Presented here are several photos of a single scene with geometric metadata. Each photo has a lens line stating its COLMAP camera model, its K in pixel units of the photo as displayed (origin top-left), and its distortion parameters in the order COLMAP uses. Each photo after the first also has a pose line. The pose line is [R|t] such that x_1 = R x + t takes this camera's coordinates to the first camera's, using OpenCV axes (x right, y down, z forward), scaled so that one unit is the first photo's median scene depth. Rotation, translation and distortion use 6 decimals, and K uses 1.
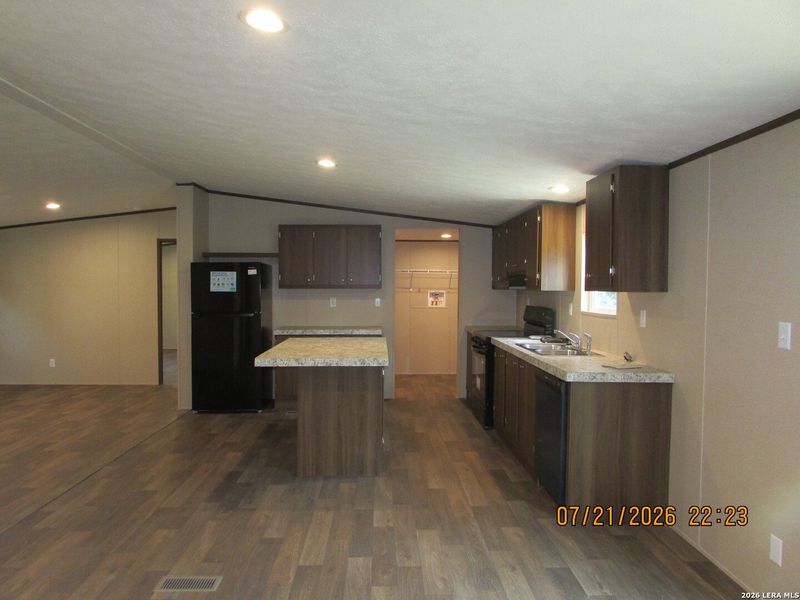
lens RADIAL K [[565.9, 0, 400.0], [0, 565.9, 300.0], [0, 0, 1]] dist [-0.024209, 0.001837]
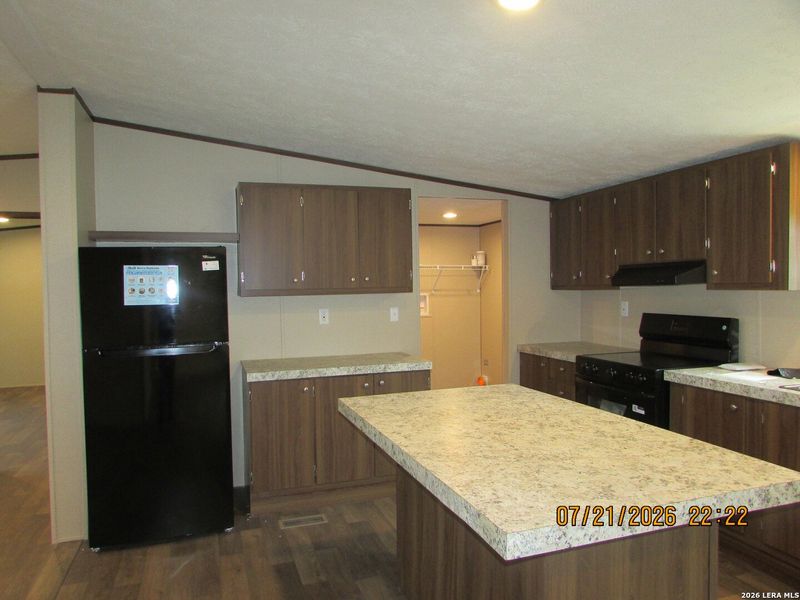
lens RADIAL K [[565.9, 0, 400.0], [0, 565.9, 300.0], [0, 0, 1]] dist [-0.024209, 0.001837]
pose [[0.953946, -0.025994, 0.298851, -0.233306], [0.026228, 0.999651, 0.003227, -0.014044], [-0.298831, 0.004760, 0.954294, 0.419564]]
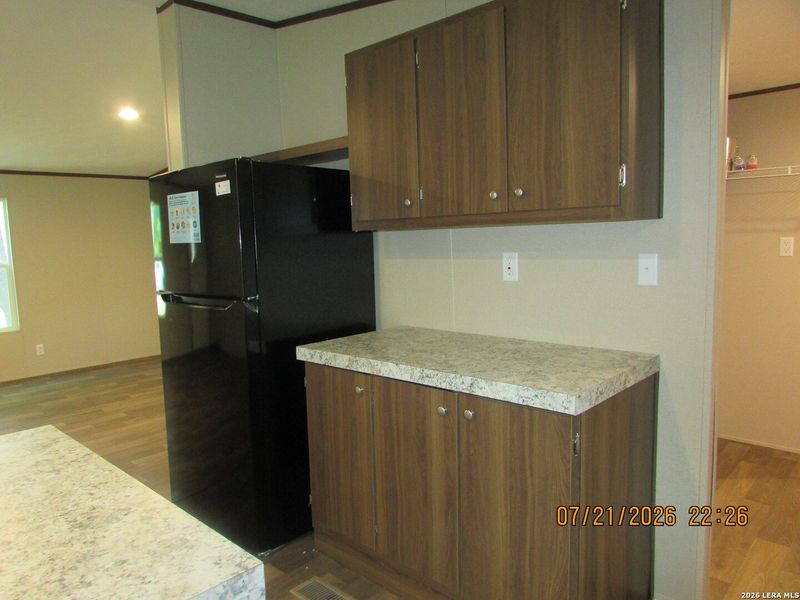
lens RADIAL K [[565.9, 0, 400.0], [0, 565.9, 300.0], [0, 0, 1]] dist [-0.024209, 0.001837]
pose [[0.708775, 0.051731, -0.703535, 0.074904], [0.015273, 0.995948, 0.088619, -0.007265], [0.705269, -0.073556, 0.705113, 0.757456]]
